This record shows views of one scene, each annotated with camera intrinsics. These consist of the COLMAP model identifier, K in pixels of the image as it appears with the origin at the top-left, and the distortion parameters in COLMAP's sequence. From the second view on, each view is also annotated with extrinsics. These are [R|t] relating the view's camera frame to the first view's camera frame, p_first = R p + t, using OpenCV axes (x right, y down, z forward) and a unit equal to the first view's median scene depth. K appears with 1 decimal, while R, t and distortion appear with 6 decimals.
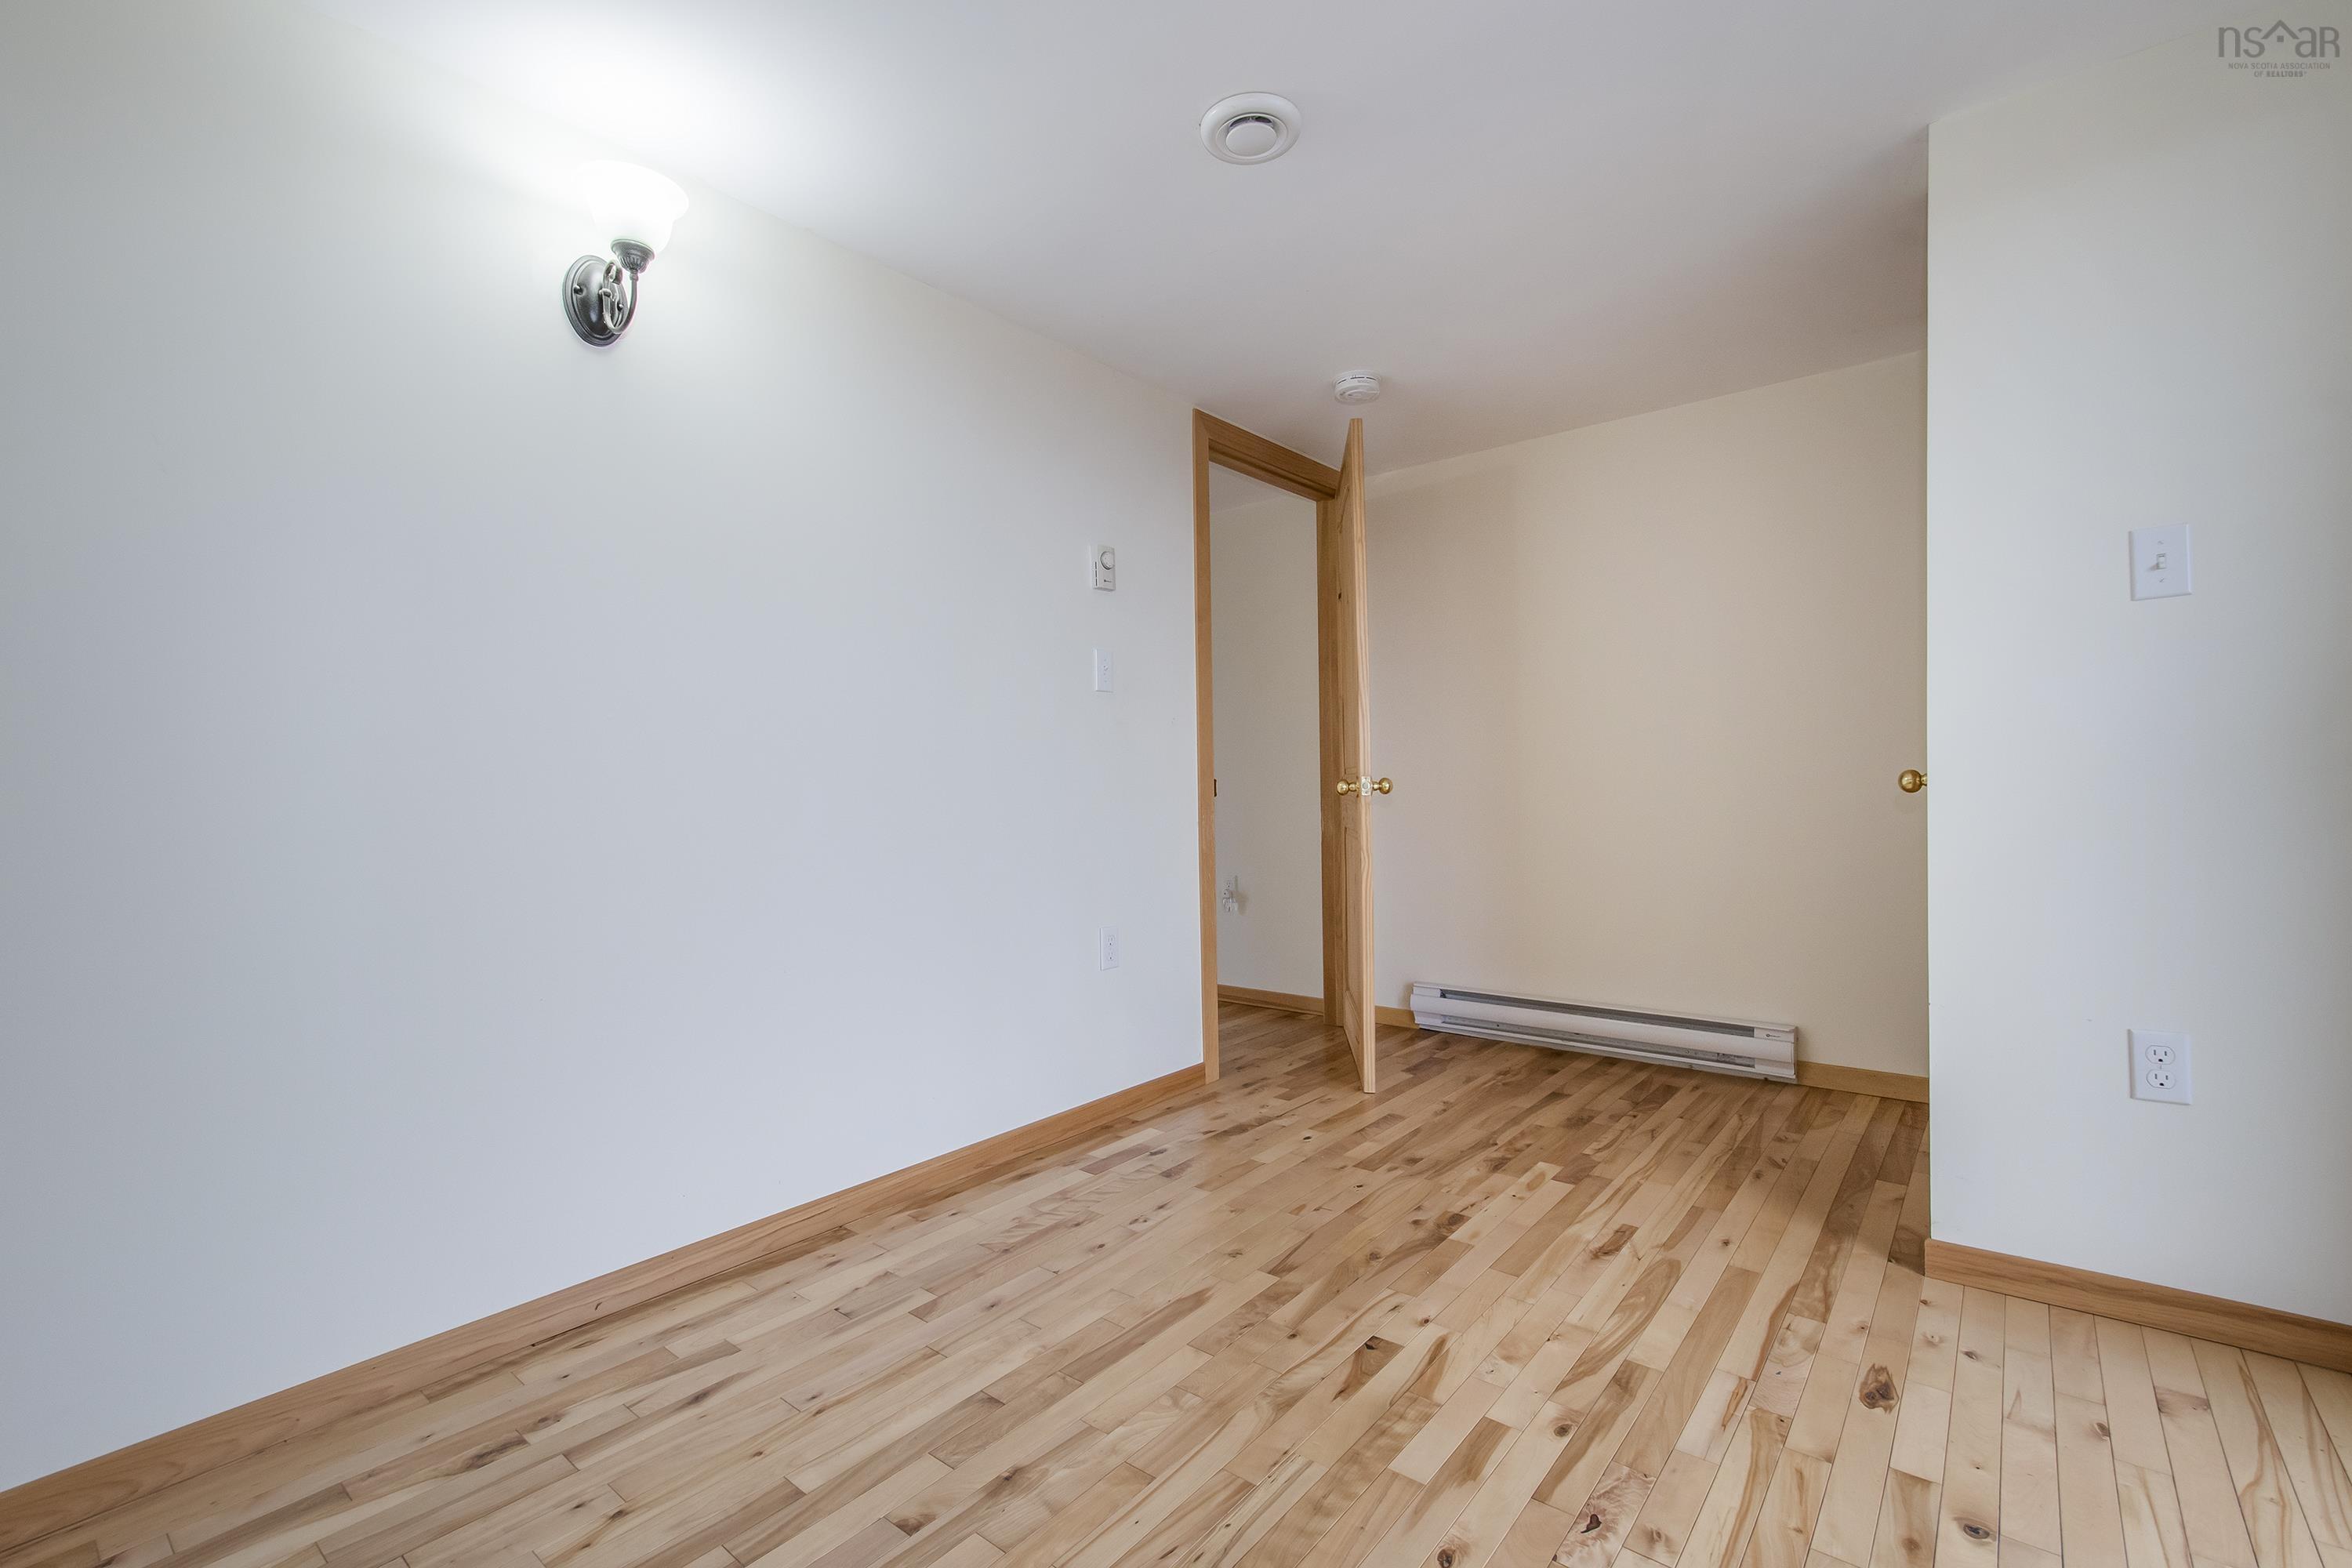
lens RADIAL K [[1024.0, 0, 1185.7], [0, 1024.0, 797.7], [0, 0, 1]] dist [0.001365, -0.000140]
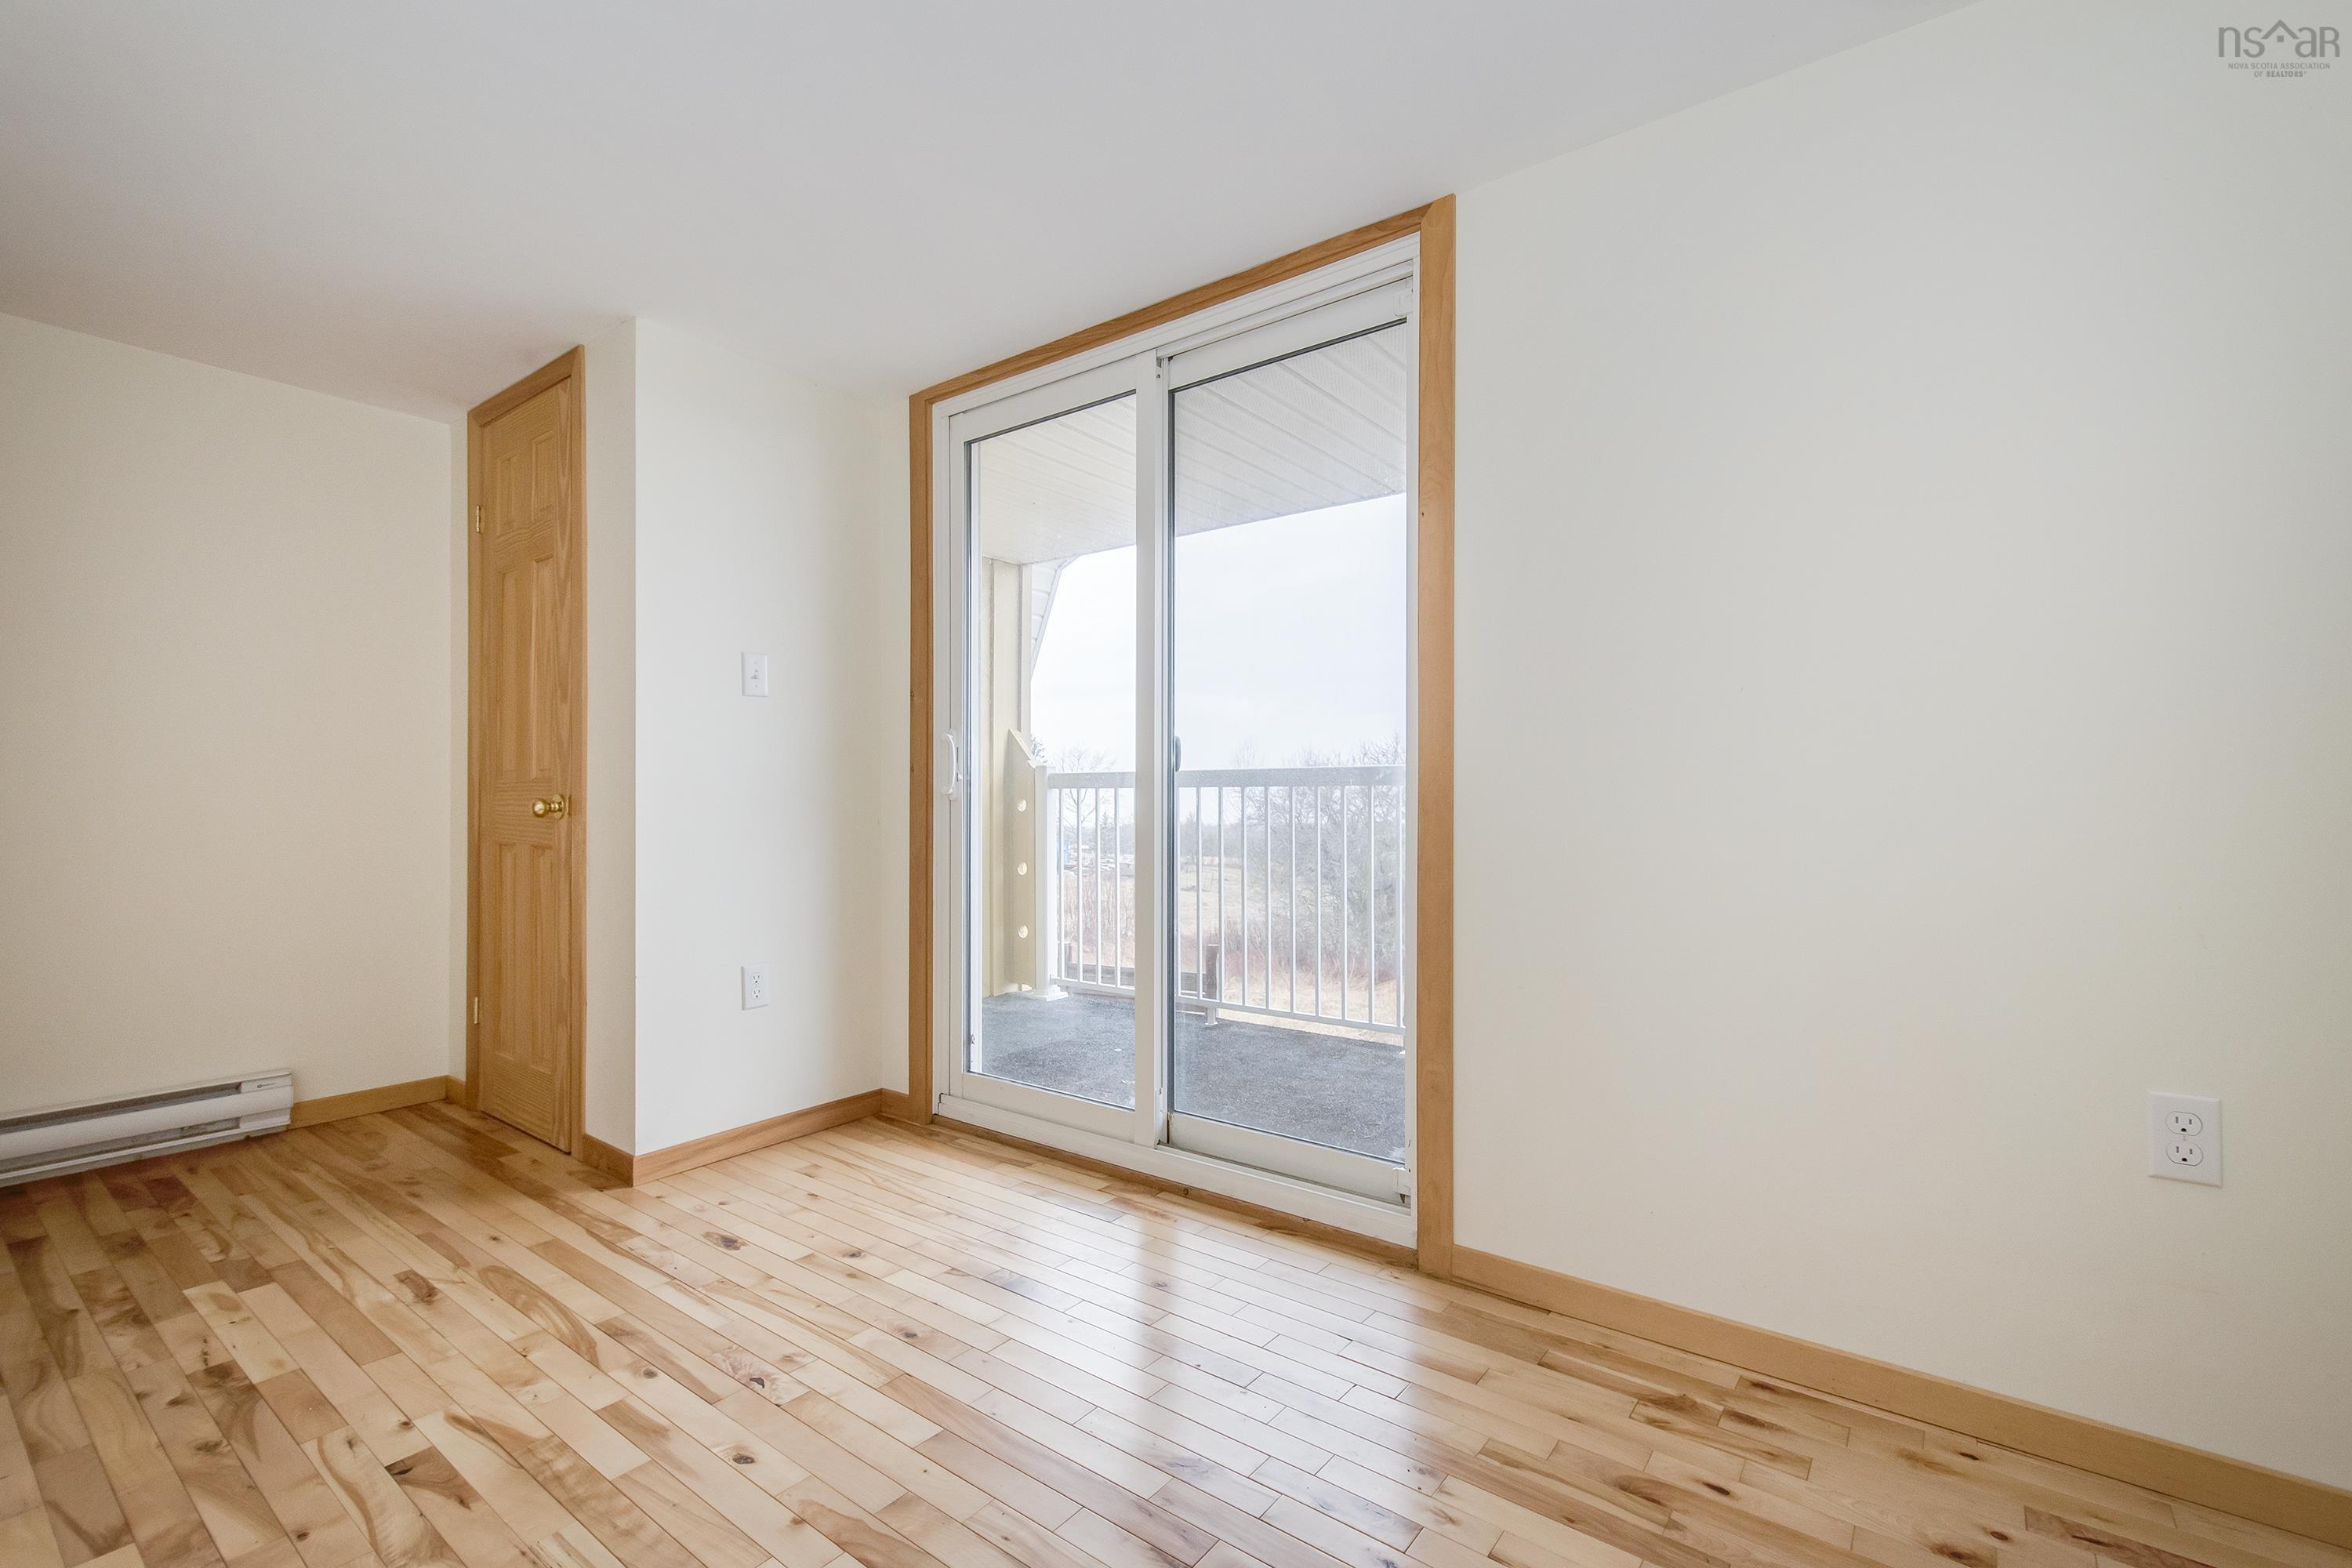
lens RADIAL K [[1024.0, 0, 1185.7], [0, 1024.0, 797.7], [0, 0, 1]] dist [0.001365, -0.000140]
pose [[-0.024201, 0.013890, 0.999611, -0.546631], [0.014167, 0.999808, -0.013549, -0.001728], [-0.999607, 0.013833, -0.024394, 0.287187]]
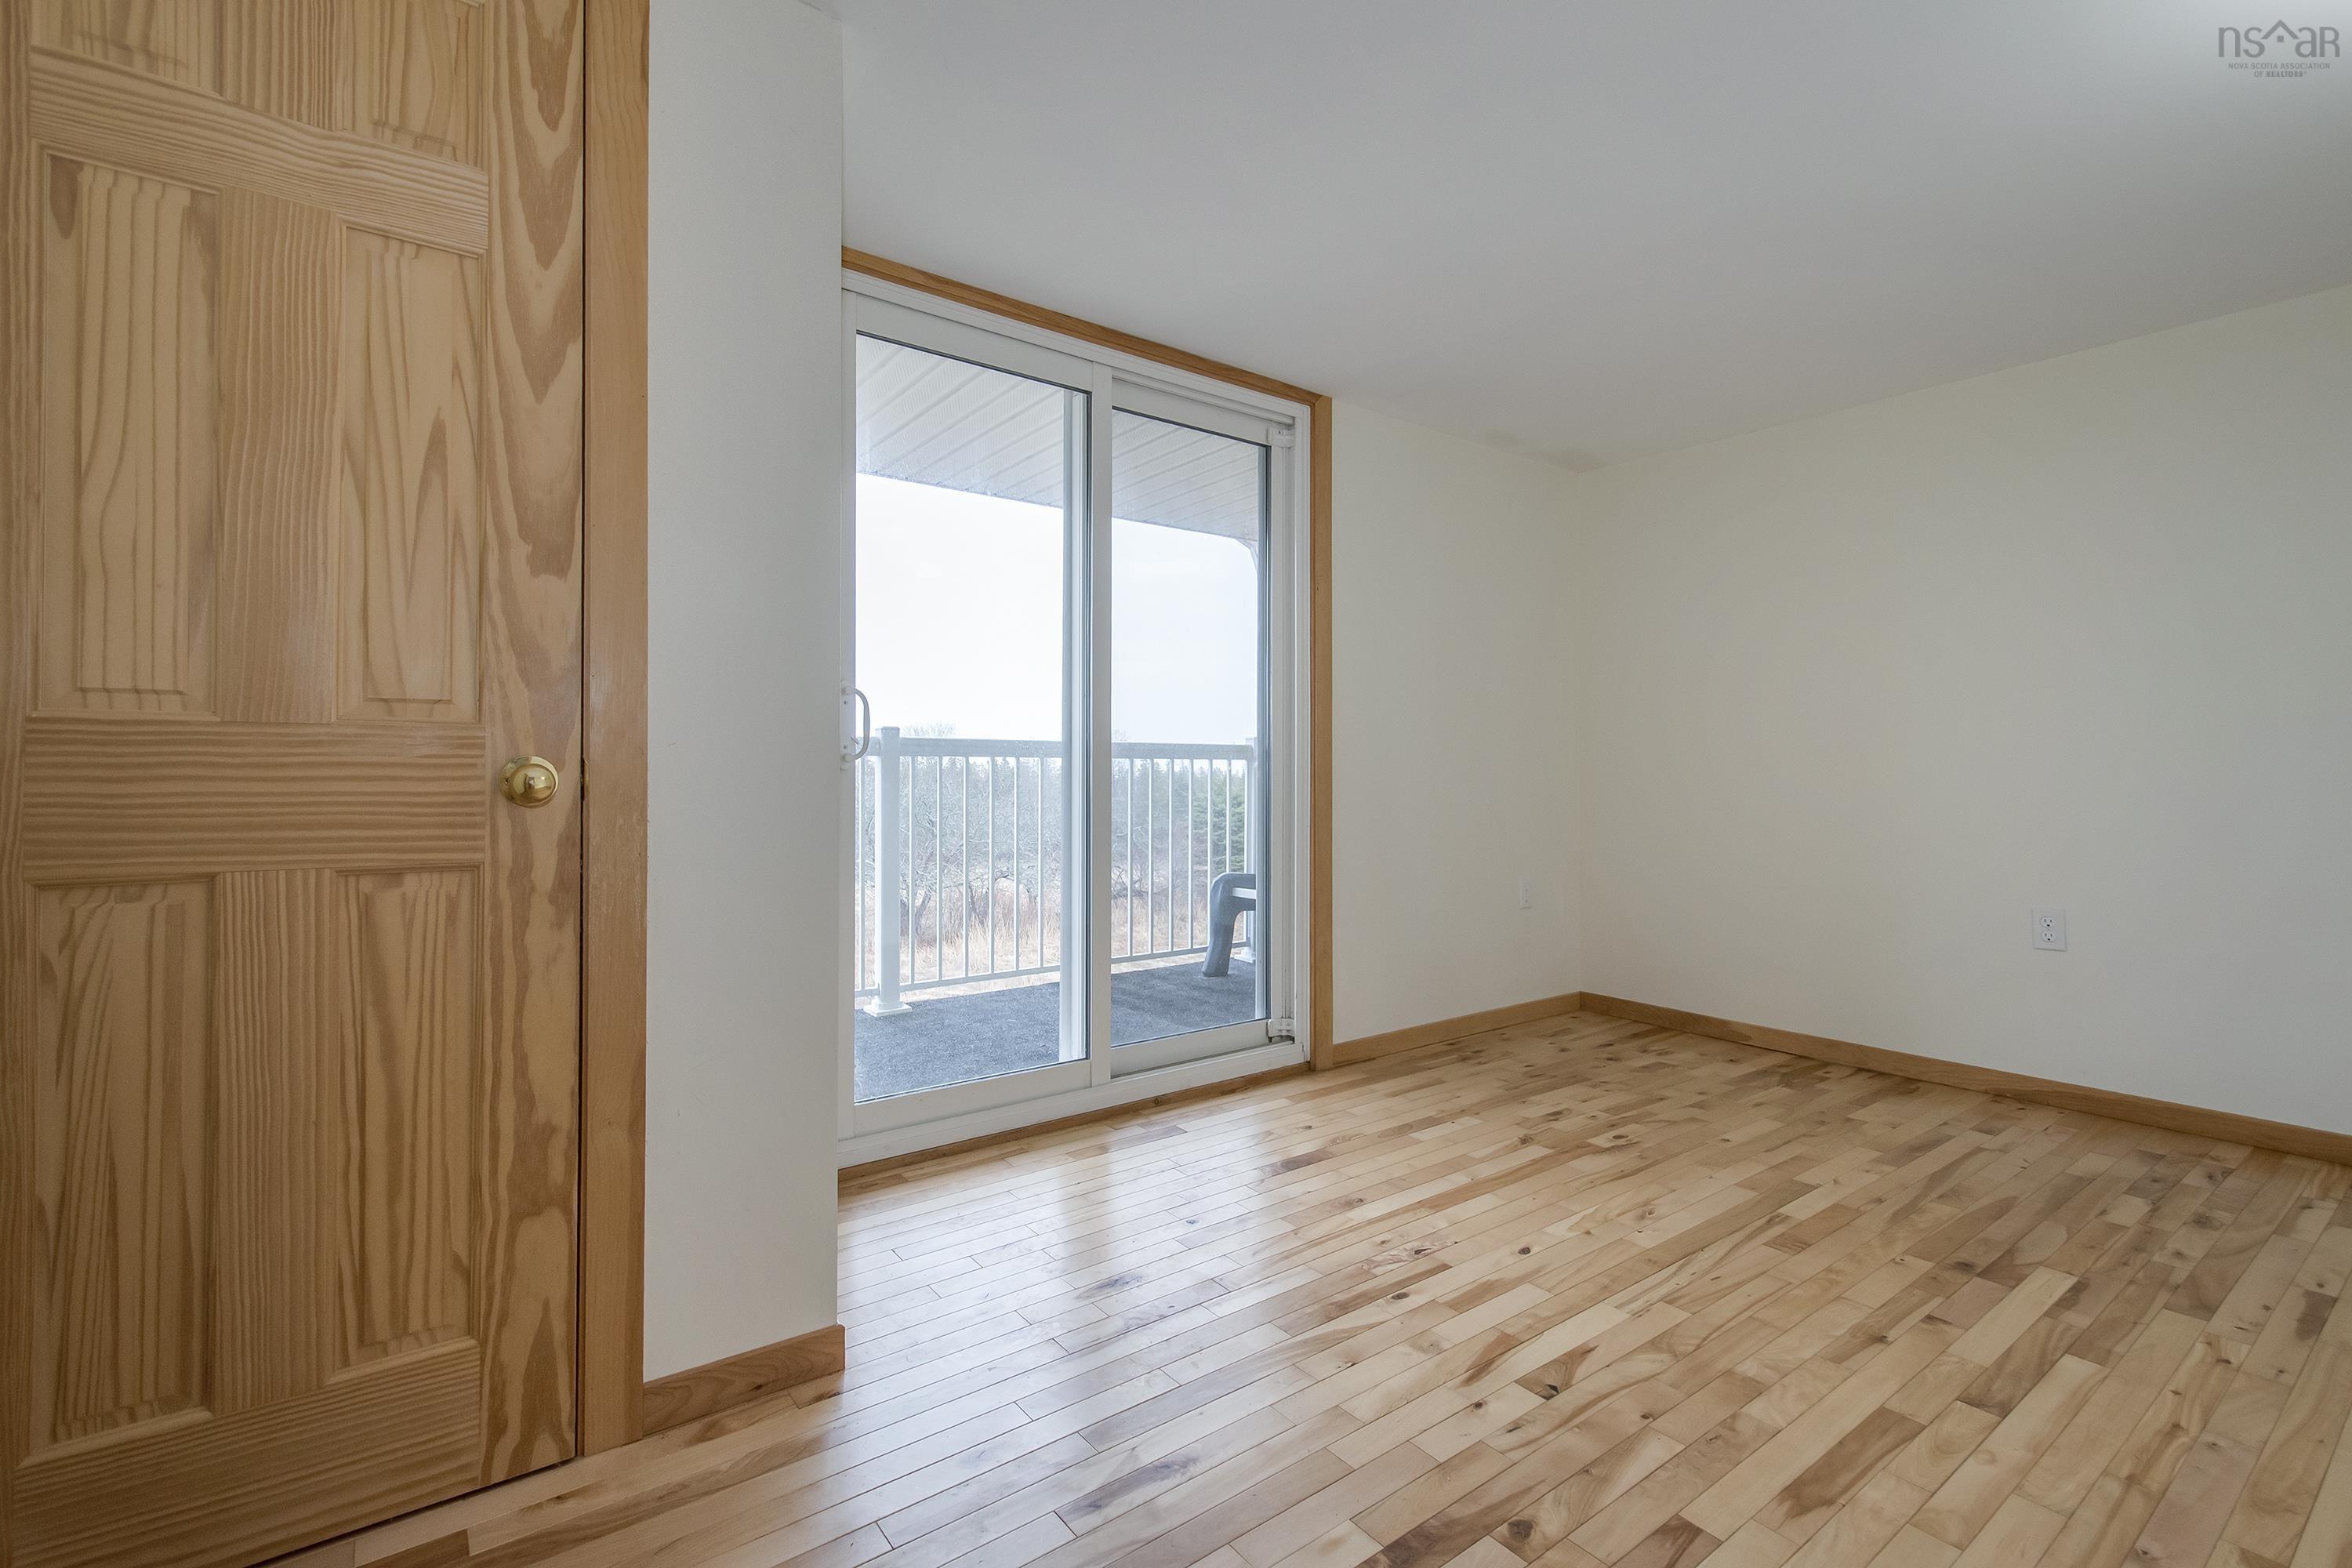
lens RADIAL K [[1045.9, 0, 1182.2], [0, 1045.9, 783.1], [0, 0, 1]] dist [0.000754, -0.000207]
pose [[-0.969452, 0.009945, 0.245078, 0.209079], [0.013854, 0.999803, 0.014231, -0.014989], [-0.244888, 0.017192, -0.969399, 1.551455]]
